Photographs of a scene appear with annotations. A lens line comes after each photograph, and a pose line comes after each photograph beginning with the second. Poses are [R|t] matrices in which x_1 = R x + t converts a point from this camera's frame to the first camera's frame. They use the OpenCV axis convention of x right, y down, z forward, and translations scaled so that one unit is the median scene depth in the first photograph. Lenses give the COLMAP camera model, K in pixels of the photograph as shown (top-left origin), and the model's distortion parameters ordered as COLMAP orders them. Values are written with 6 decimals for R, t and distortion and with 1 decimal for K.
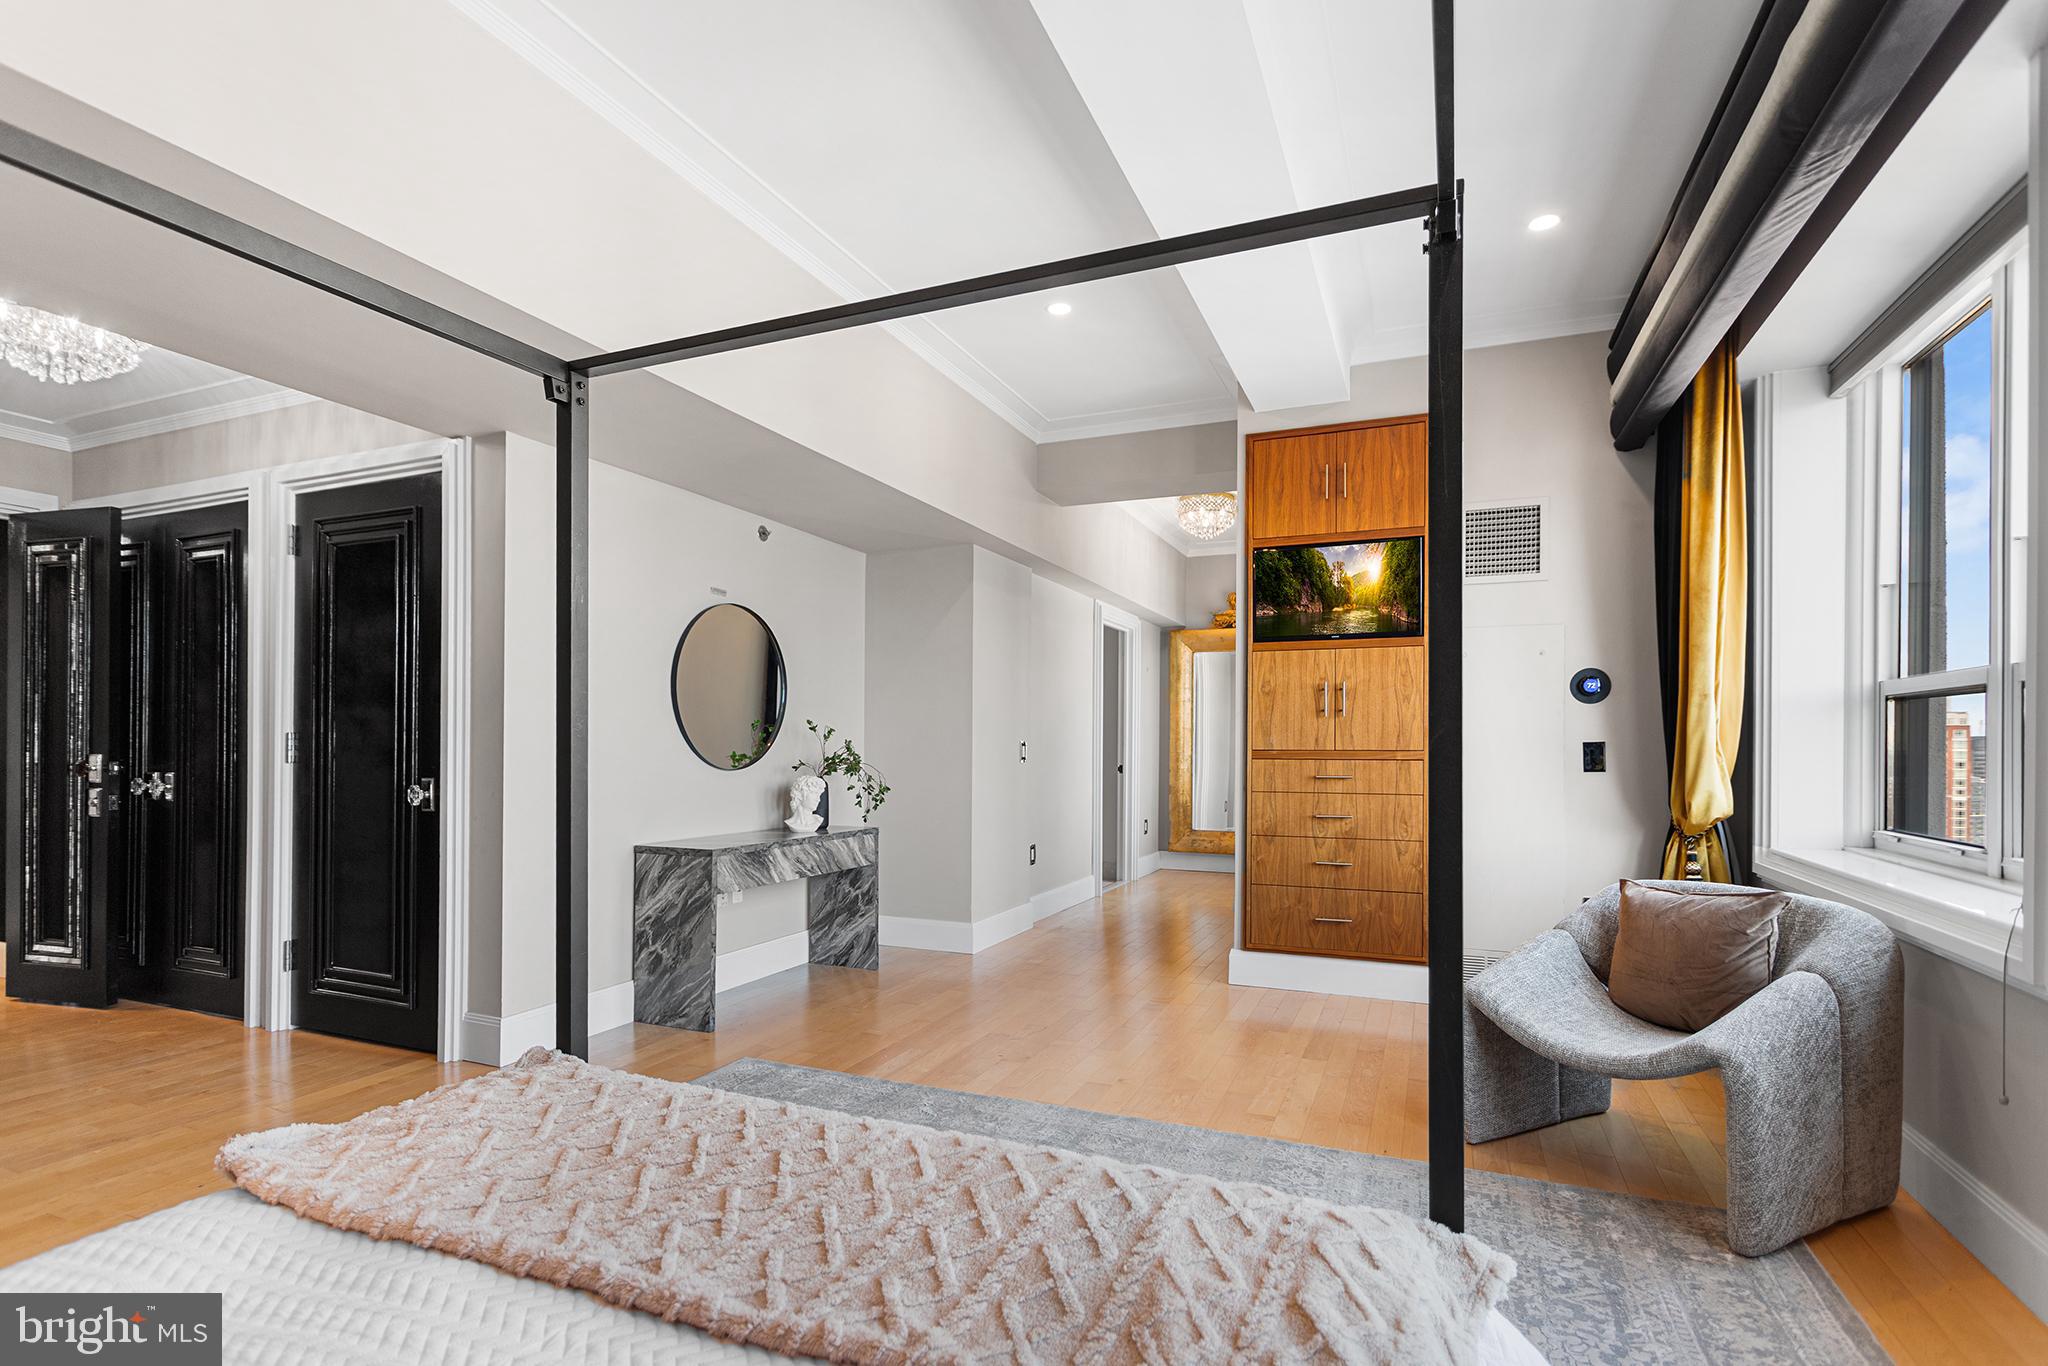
lens RADIAL K [[995.6, 0, 1019.4], [0, 995.6, 742.7], [0, 0, 1]] dist [0.001741, 0.000495]
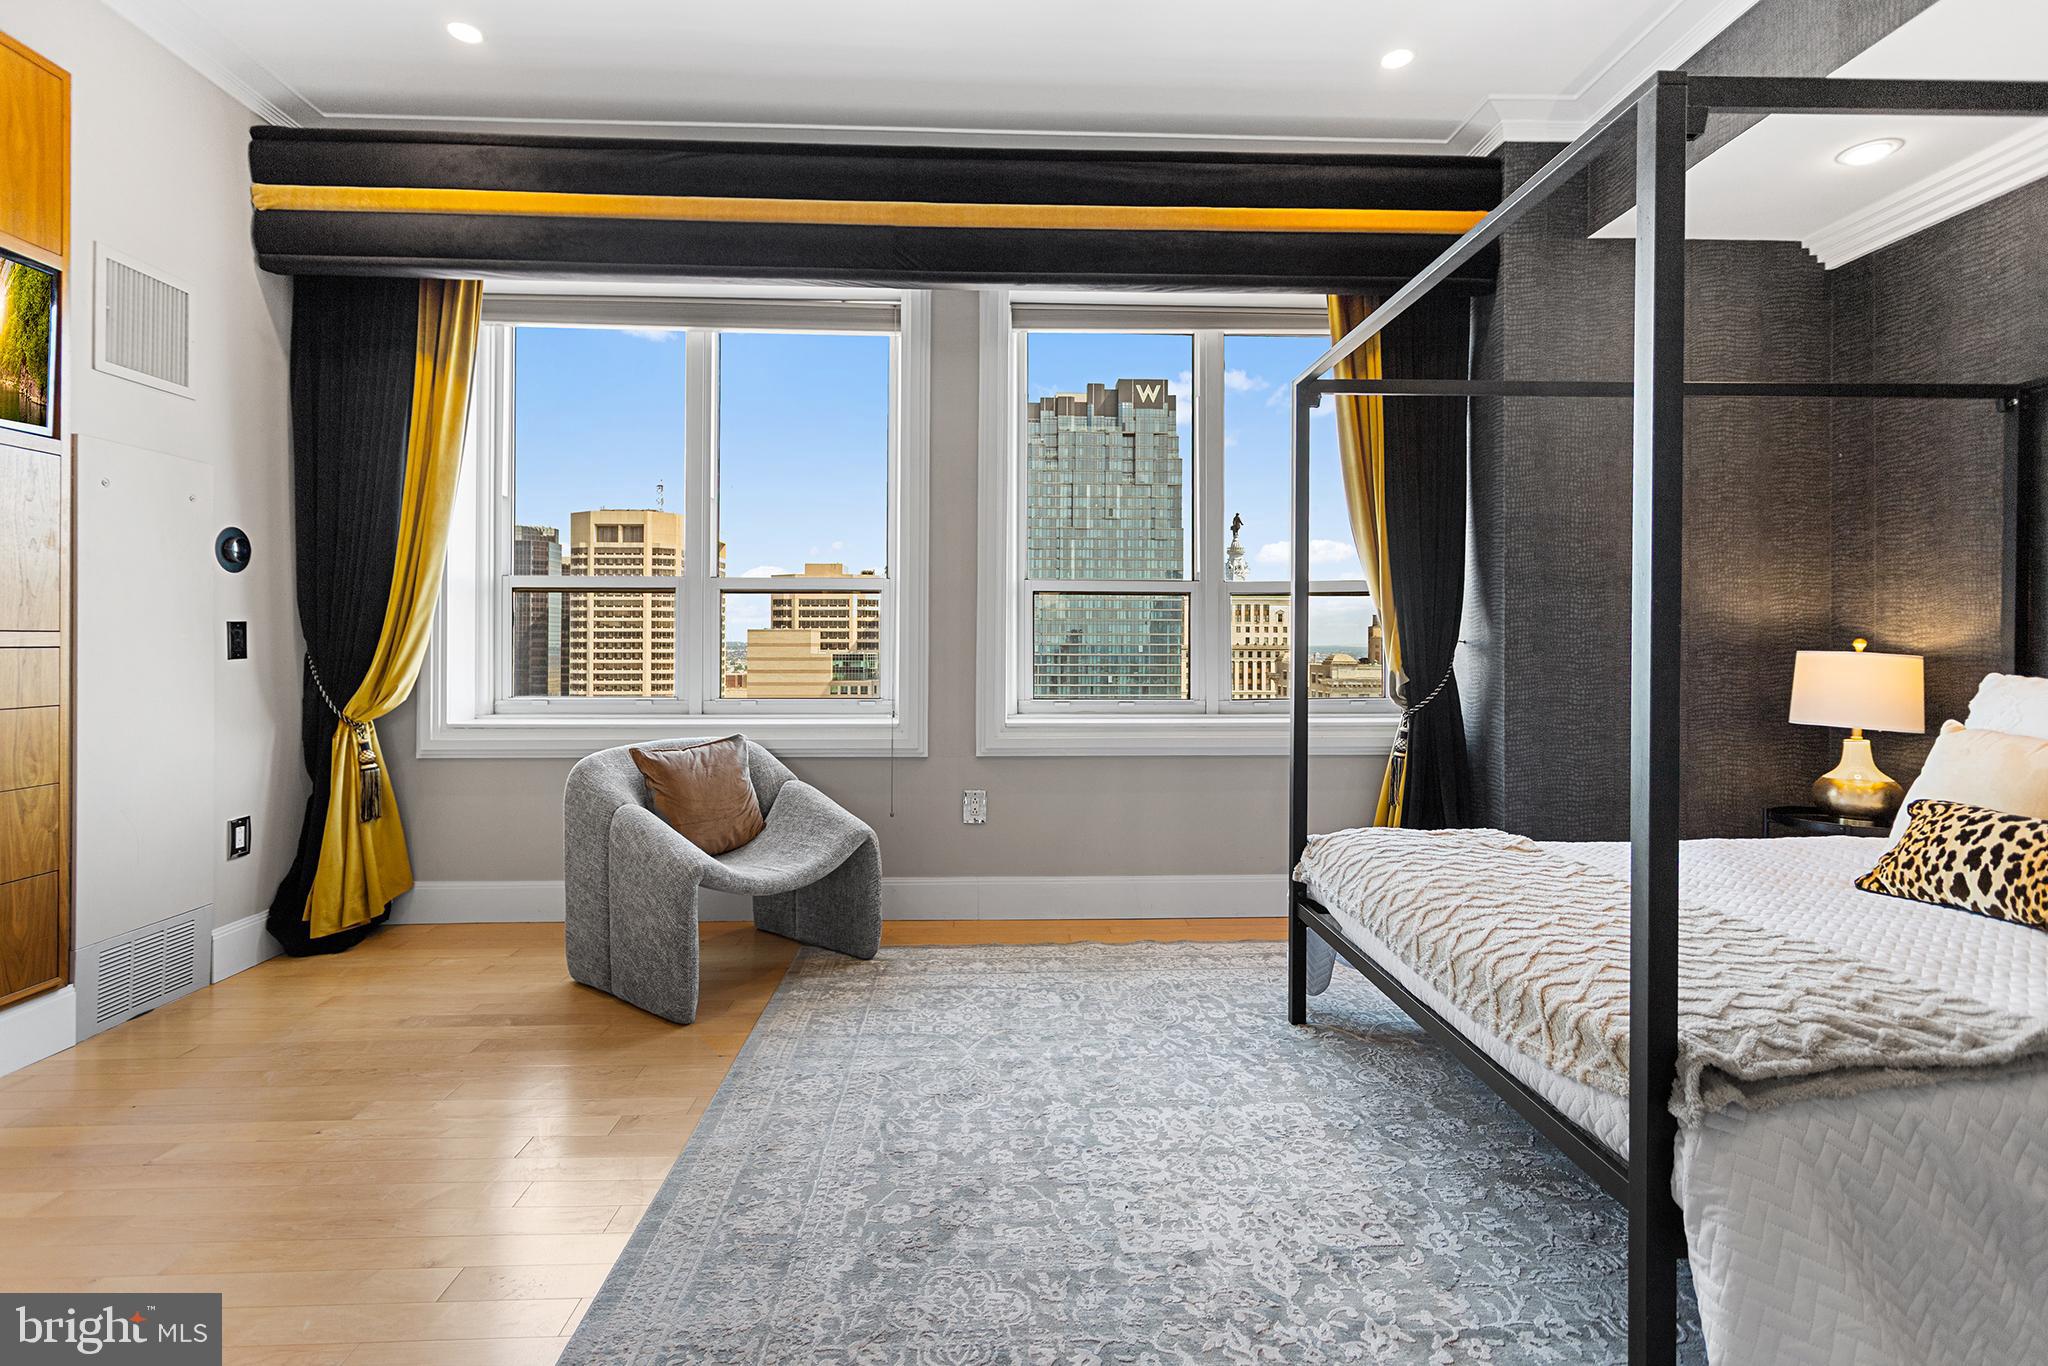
lens RADIAL K [[985.2, 0, 1031.0], [0, 985.2, 635.5], [0, 0, 1]] dist [0.003571, 0.000800]
pose [[-0.433565, -0.000173, 0.901122, -0.367504], [-0.003747, 0.999992, -0.001611, 0.008673], [-0.901114, -0.004075, -0.433562, 0.703562]]
